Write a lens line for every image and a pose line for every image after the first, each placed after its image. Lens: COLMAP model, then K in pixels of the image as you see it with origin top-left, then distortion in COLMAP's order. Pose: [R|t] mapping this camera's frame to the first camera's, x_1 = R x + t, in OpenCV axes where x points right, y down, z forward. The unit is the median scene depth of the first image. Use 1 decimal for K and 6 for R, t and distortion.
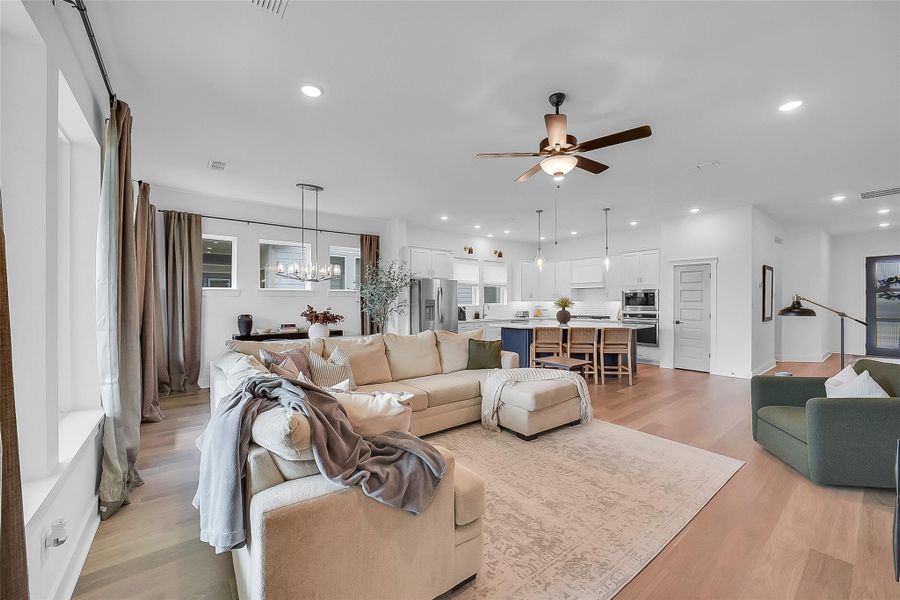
lens RADIAL K [[353.9, 0, 452.0], [0, 353.9, 305.4], [0, 0, 1]] dist [-0.020141, 0.000676]
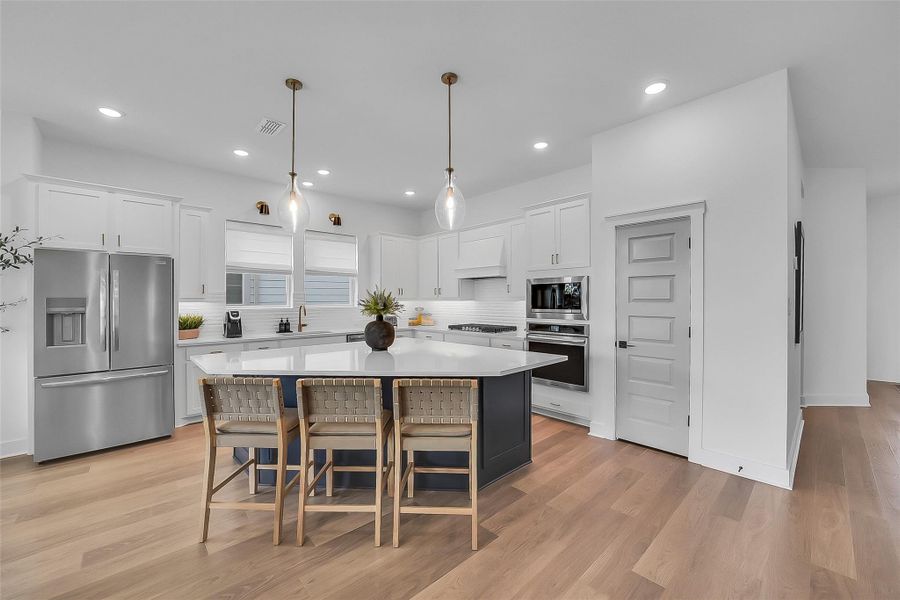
lens RADIAL K [[353.9, 0, 454.0], [0, 353.9, 303.9], [0, 0, 1]] dist [-0.020141, 0.000676]
pose [[0.996717, -0.002684, 0.080914, 0.363111], [0.002798, 0.999995, -0.001299, -0.006603], [-0.080910, 0.001521, 0.996720, 0.522720]]
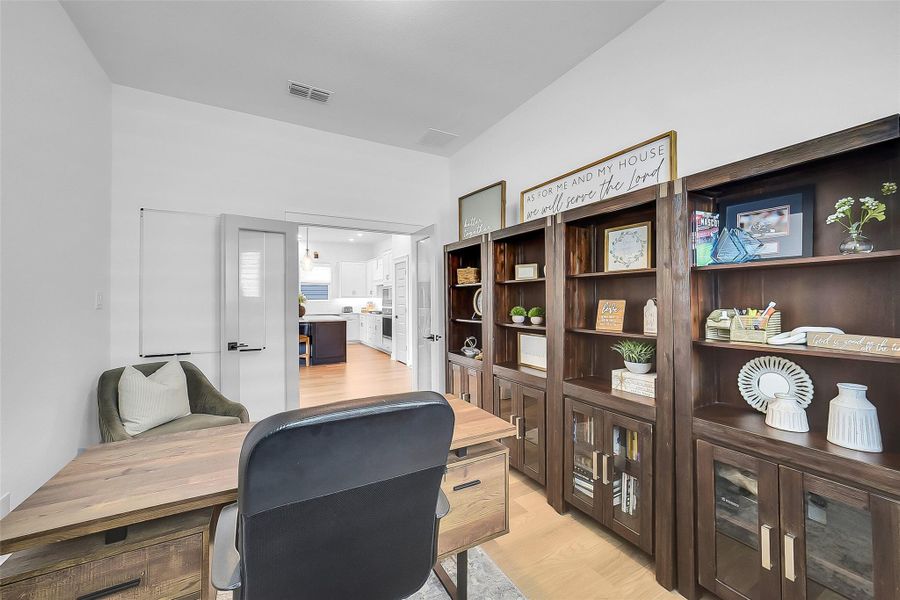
lens RADIAL K [[353.9, 0, 450.4], [0, 353.9, 296.9], [0, 0, 1]] dist [-0.020141, 0.000676]
pose [[0.985903, -0.003811, -0.167272, 0.947671], [0.000880, 0.999845, -0.017597, 0.006046], [0.167313, 0.017202, 0.985754, -0.020622]]
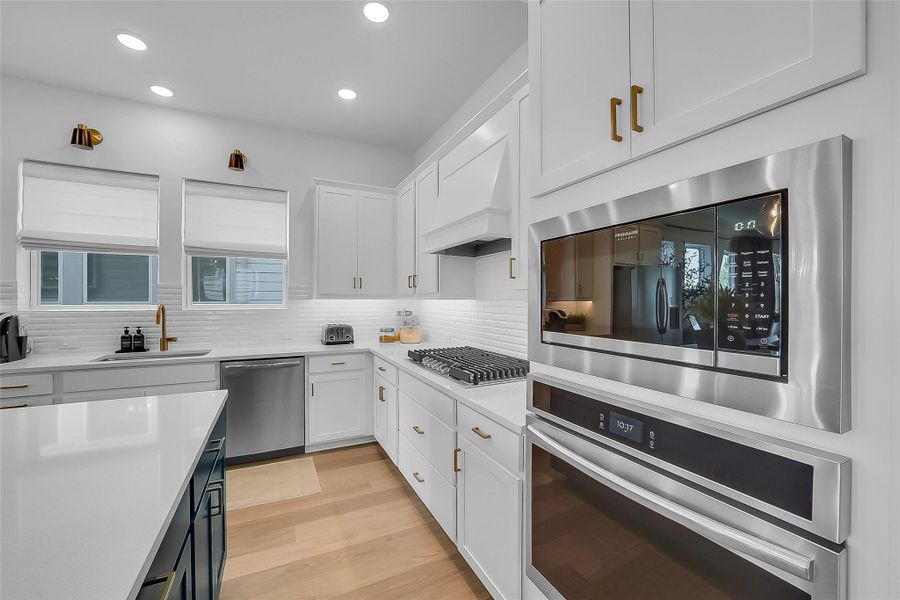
lens RADIAL K [[353.9, 0, 452.0], [0, 353.9, 299.6], [0, 0, 1]] dist [-0.020141, 0.000676]
pose [[0.977727, 0.004384, -0.209833, 0.529802], [-0.006680, 0.999925, -0.010236, -0.010451], [0.209773, 0.011410, 0.977684, 0.924572]]
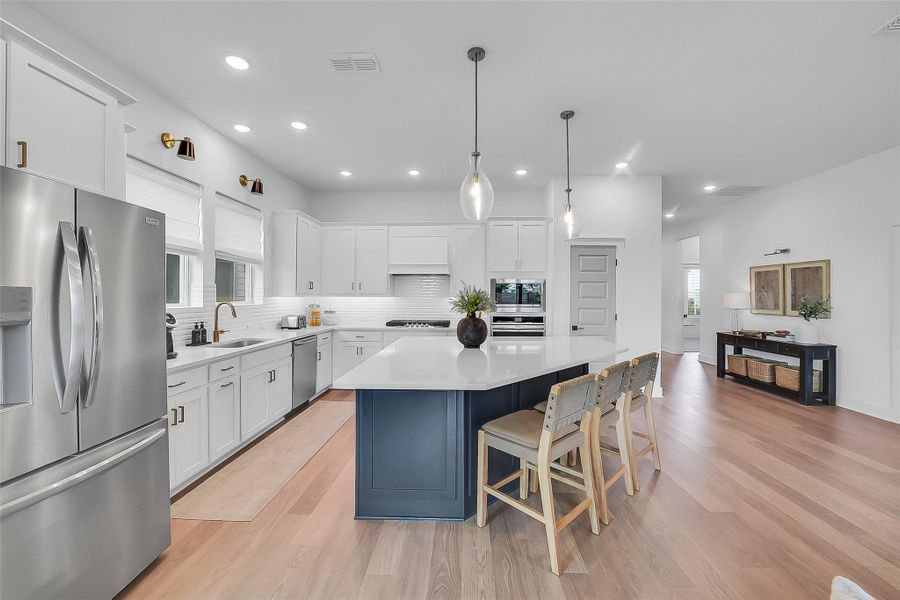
lens RADIAL K [[353.9, 0, 447.2], [0, 353.9, 292.9], [0, 0, 1]] dist [-0.020141, 0.000676]
pose [[0.659946, 0.009646, 0.751251, -0.039299], [0.002752, 0.999880, -0.015256, -0.010269], [-0.751308, 0.012136, 0.659840, 0.707563]]
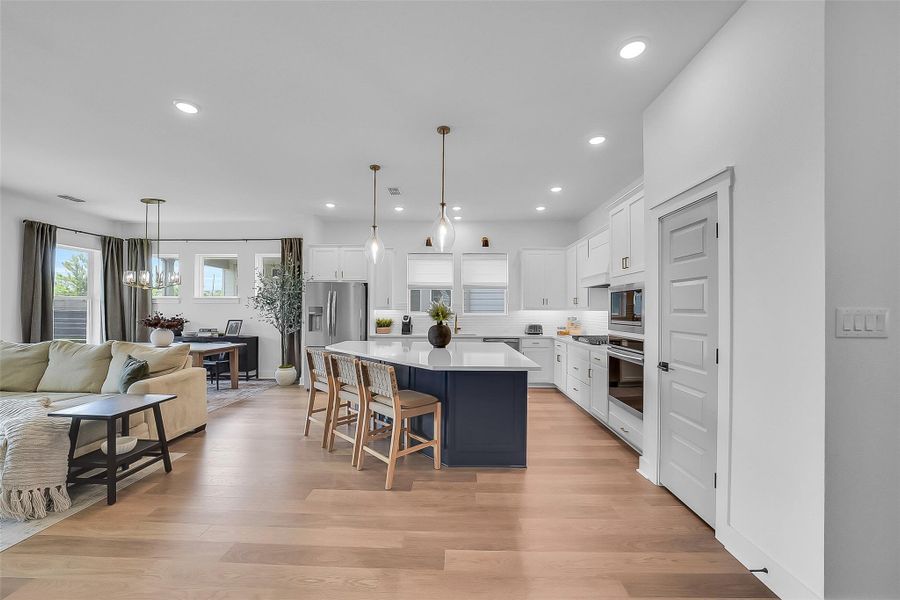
lens RADIAL K [[353.9, 0, 450.4], [0, 353.9, 310.8], [0, 0, 1]] dist [-0.020141, 0.000676]
pose [[0.768748, 0.006698, -0.639517, 0.683926], [-0.013585, 0.999891, -0.005858, -0.005938], [0.639407, 0.013191, 0.768755, 0.544069]]
